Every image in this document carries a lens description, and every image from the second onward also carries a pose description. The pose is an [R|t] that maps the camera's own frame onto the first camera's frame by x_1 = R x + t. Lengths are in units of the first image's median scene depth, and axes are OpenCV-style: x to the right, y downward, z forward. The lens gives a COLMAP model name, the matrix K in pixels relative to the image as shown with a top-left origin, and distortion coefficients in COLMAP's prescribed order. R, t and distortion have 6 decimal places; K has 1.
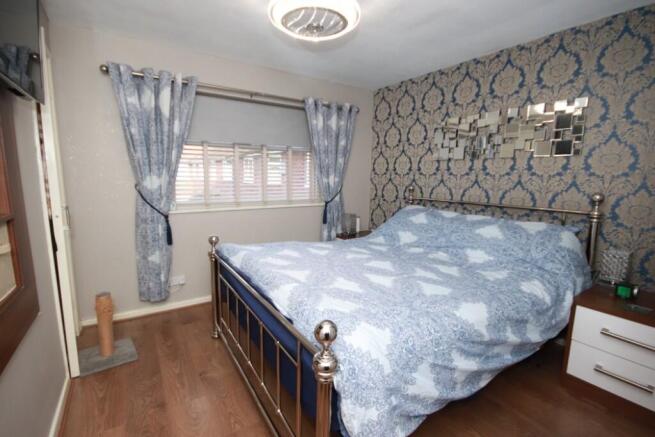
lens RADIAL K [[292.8, 0, 344.2], [0, 292.8, 221.5], [0, 0, 1]] dist [0.003094, -0.008487]
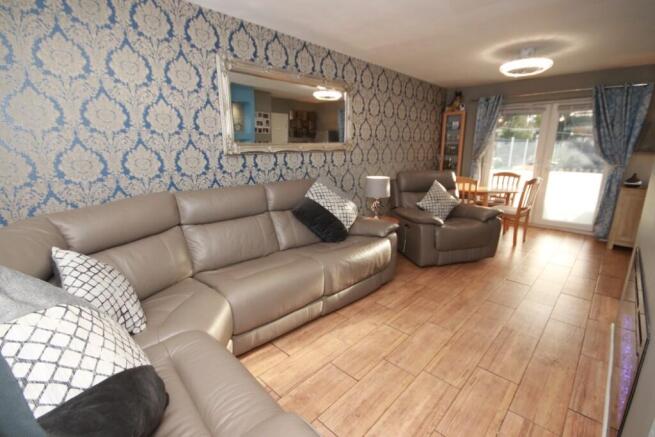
lens RADIAL K [[292.8, 0, 344.2], [0, 292.8, 221.5], [0, 0, 1]] dist [0.003094, -0.008487]
pose [[-0.193507, -0.278890, 0.940625, -0.512090], [0.127865, 0.943400, 0.306018, -0.115169], [-0.972731, 0.179490, -0.146894, 0.684575]]
